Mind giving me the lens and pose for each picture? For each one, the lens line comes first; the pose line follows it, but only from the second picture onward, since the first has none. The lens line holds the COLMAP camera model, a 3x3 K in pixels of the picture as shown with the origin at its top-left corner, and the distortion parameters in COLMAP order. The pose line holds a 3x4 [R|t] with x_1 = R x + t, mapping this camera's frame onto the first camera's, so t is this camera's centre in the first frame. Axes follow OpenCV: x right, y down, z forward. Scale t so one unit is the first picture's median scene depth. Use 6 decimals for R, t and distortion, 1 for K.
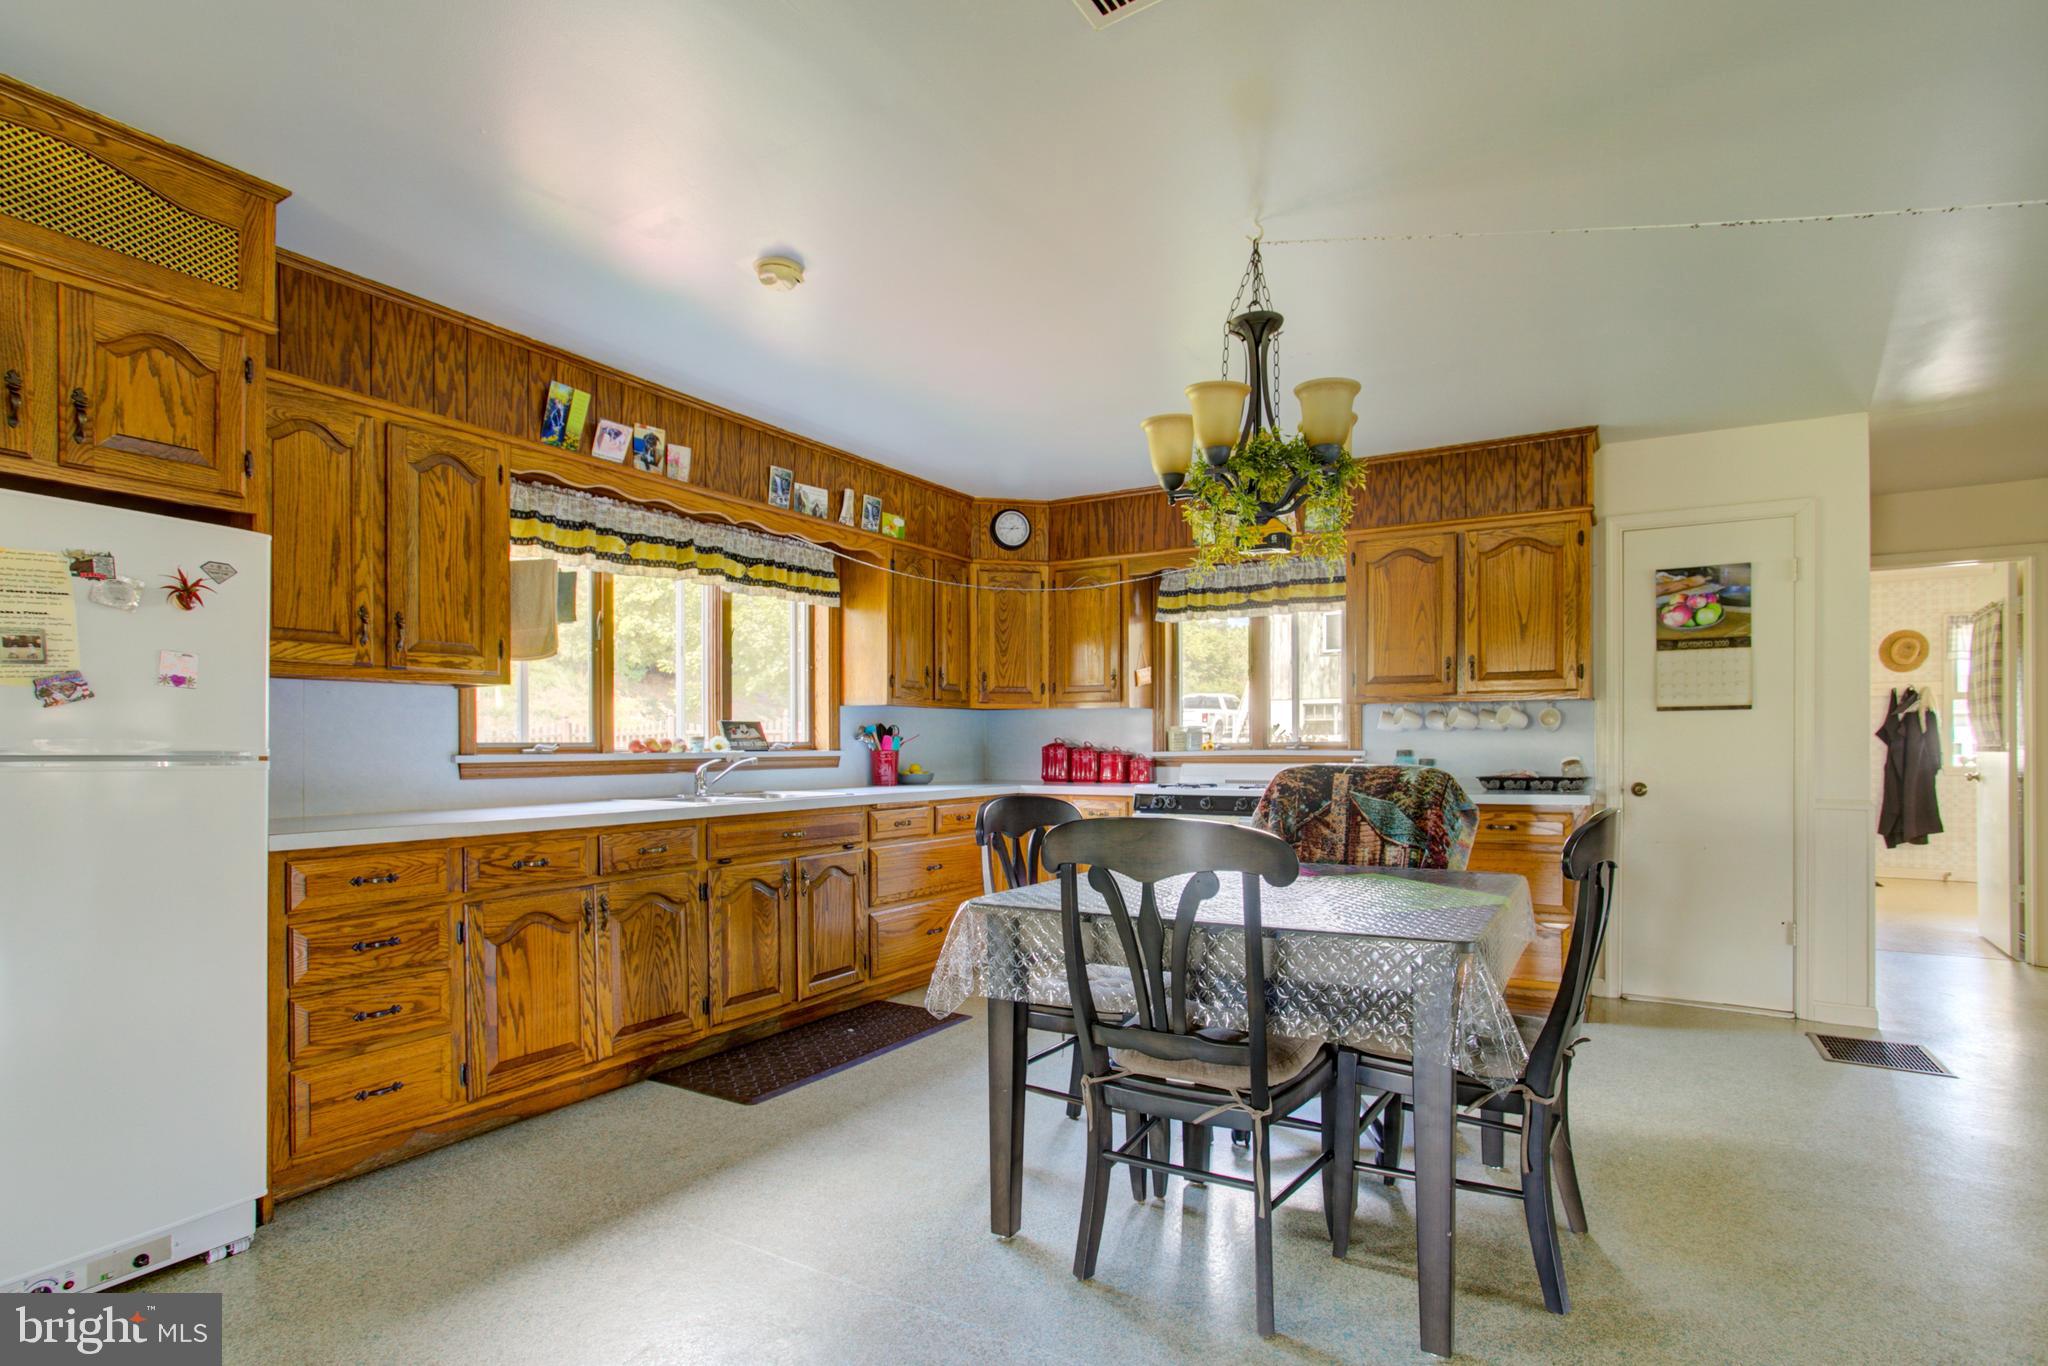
lens RADIAL K [[1022.7, 0, 1034.7], [0, 1022.7, 750.4], [0, 0, 1]] dist [-0.052088, 0.038412]
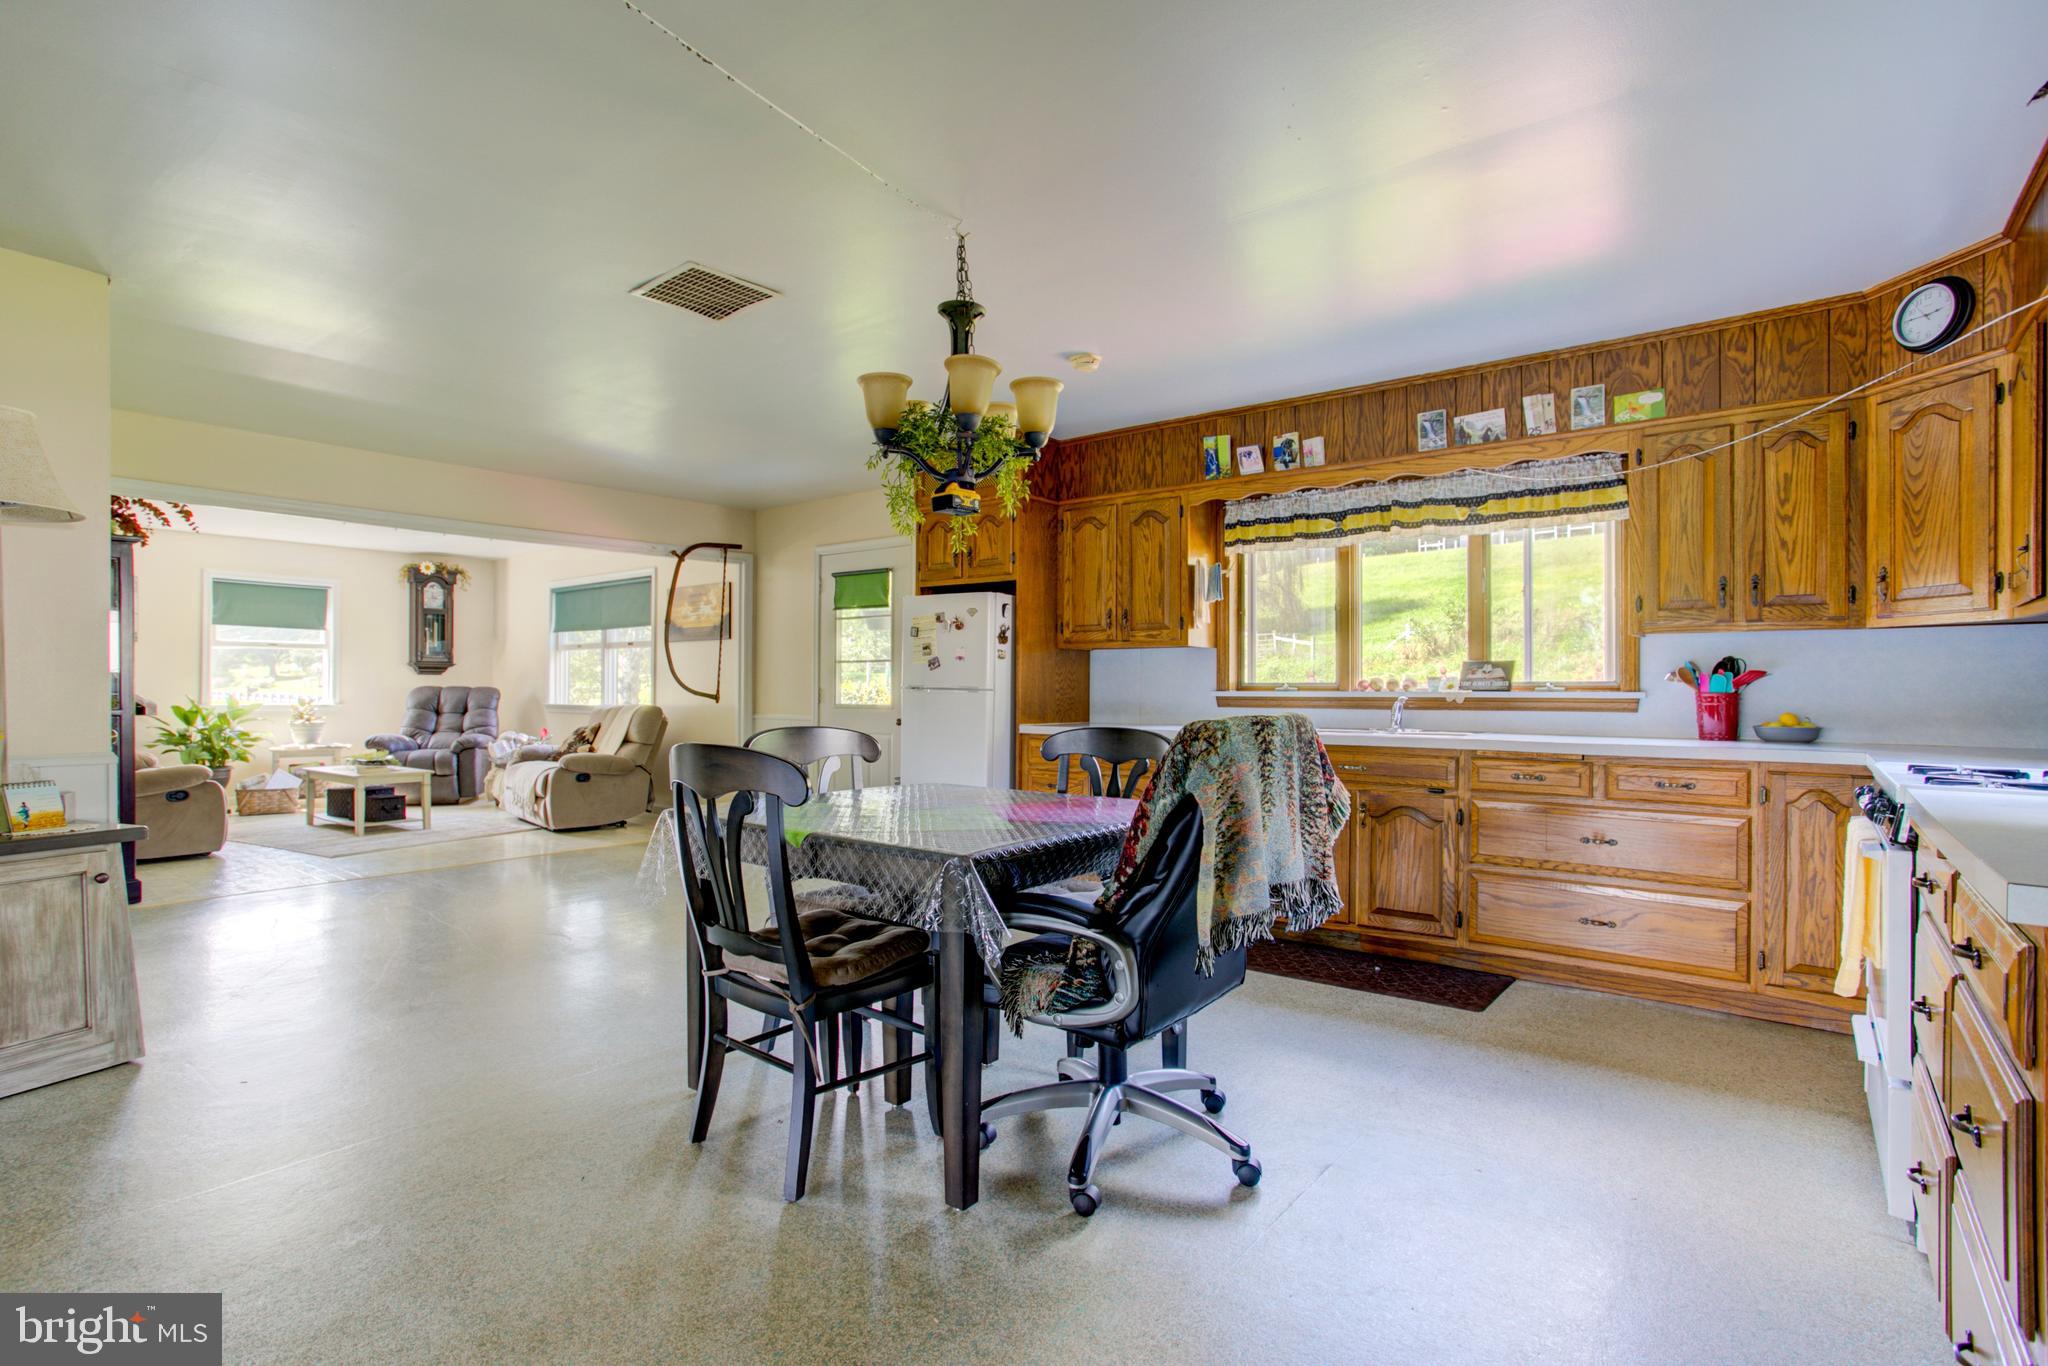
lens RADIAL K [[987.4, 0, 1024.0], [0, 987.4, 683.0], [0, 0, 1]] dist [-0.047768, 0.031644]
pose [[-0.132767, 0.000592, -0.991147, 0.761355], [-0.007266, 0.999972, 0.001571, -0.005797], [0.991121, 0.007410, -0.132759, 0.721406]]
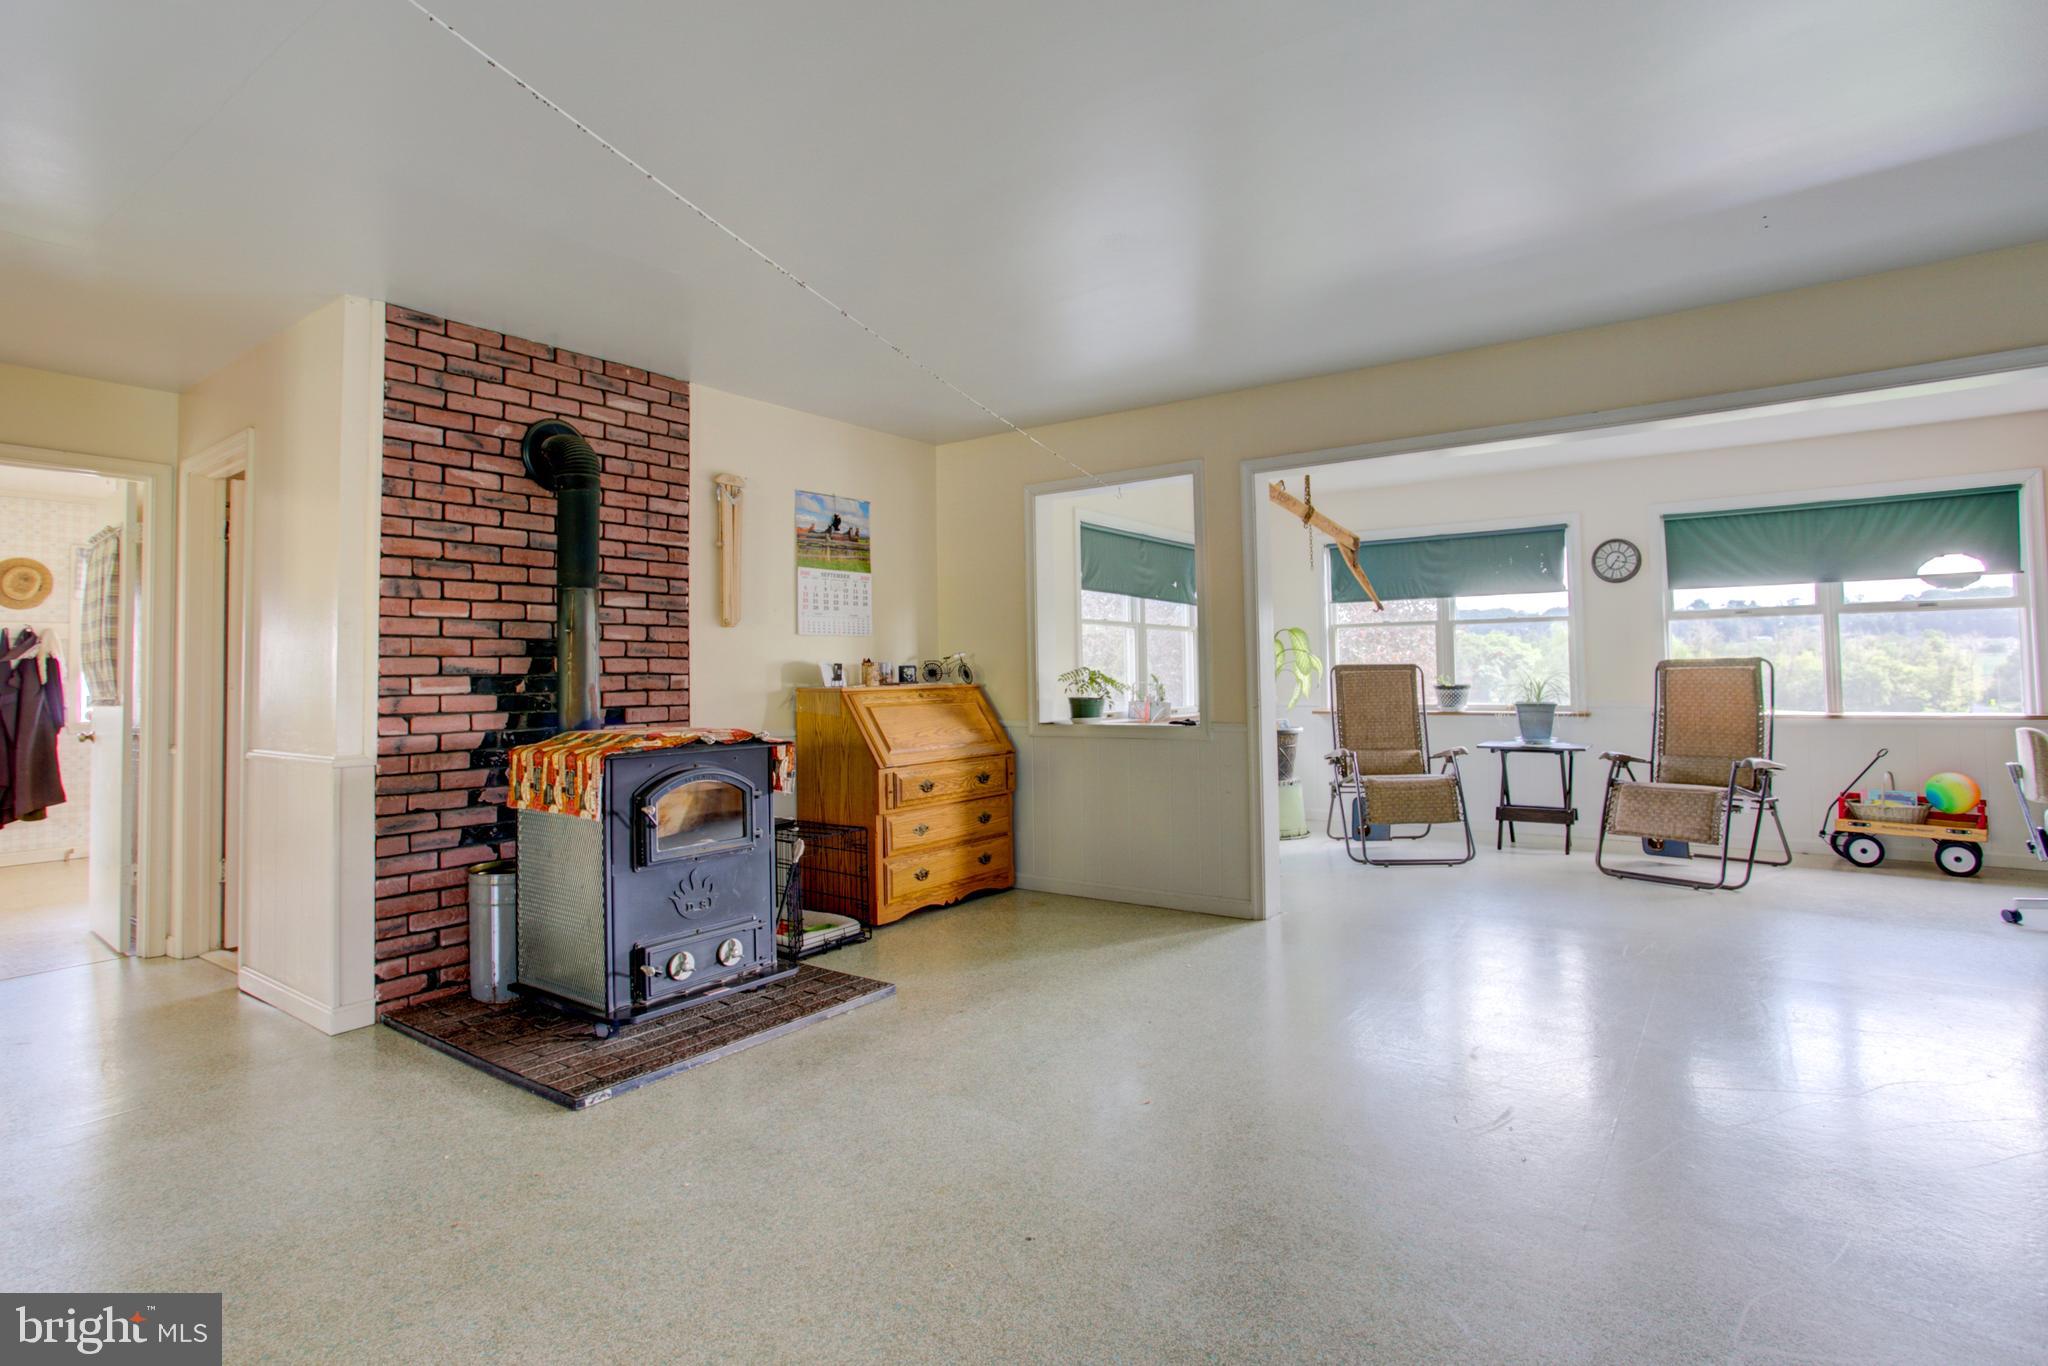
lens RADIAL K [[1016.7, 0, 1027.8], [0, 1016.7, 637.1], [0, 0, 1]] dist [-0.059683, 0.033680]
pose [[0.090793, 0.043656, 0.994912, 0.255907], [0.022797, 0.998686, -0.045902, 0.000084], [-0.995609, 0.026849, 0.089678, 0.209435]]
